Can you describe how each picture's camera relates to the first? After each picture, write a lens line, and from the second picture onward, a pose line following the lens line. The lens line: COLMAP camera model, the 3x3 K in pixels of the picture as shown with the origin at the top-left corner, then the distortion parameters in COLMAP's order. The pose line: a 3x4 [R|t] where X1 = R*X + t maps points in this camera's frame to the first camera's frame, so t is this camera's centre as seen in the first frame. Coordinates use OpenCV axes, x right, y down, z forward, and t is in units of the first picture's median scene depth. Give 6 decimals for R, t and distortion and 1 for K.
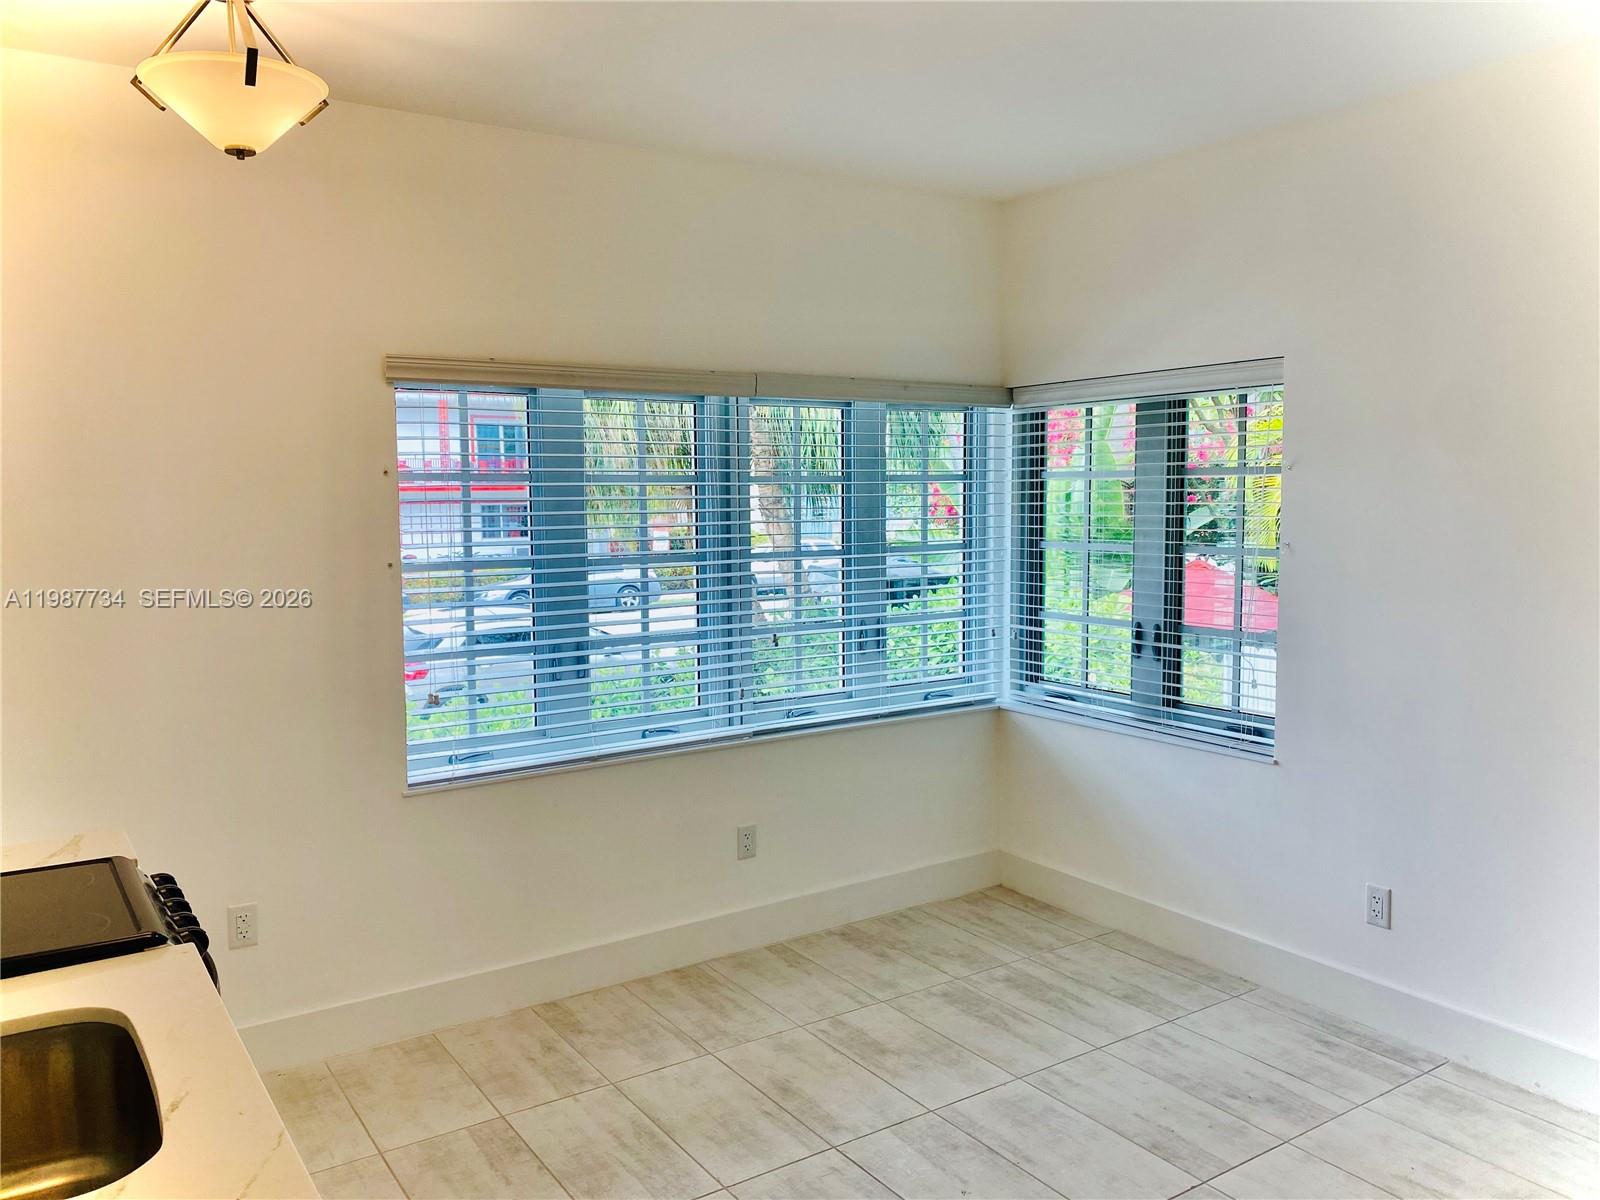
lens RADIAL K [[1205.0, 0, 800.0], [0, 1205.0, 600.0], [0, 0, 1]] dist [-0.002840, 0.000389]
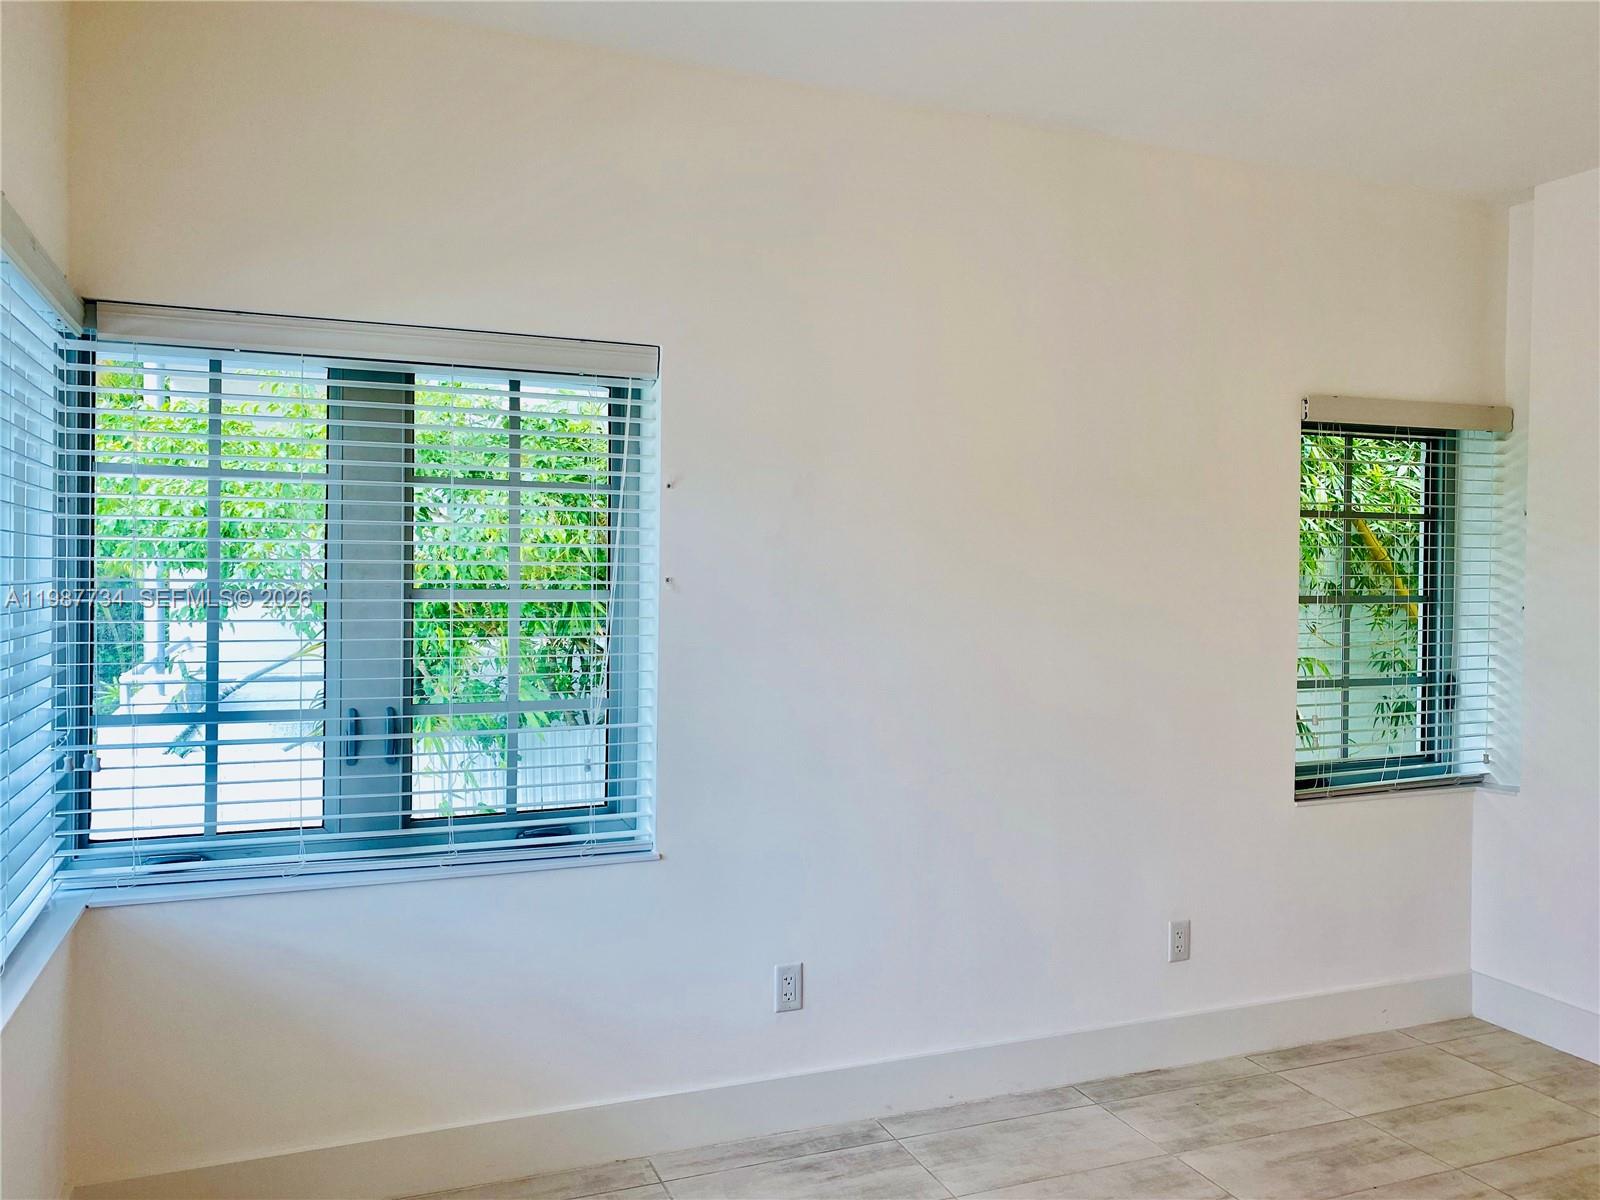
lens RADIAL K [[1301.4, 0, 802.4], [0, 1301.4, 582.8], [0, 0, 1]] dist [0.004175, 0.002073]
pose [[0.192456, -0.011587, 0.981237, -0.363863], [0.073782, 0.997271, -0.002695, -0.029097], [-0.978528, 0.072917, 0.192786, 0.648168]]
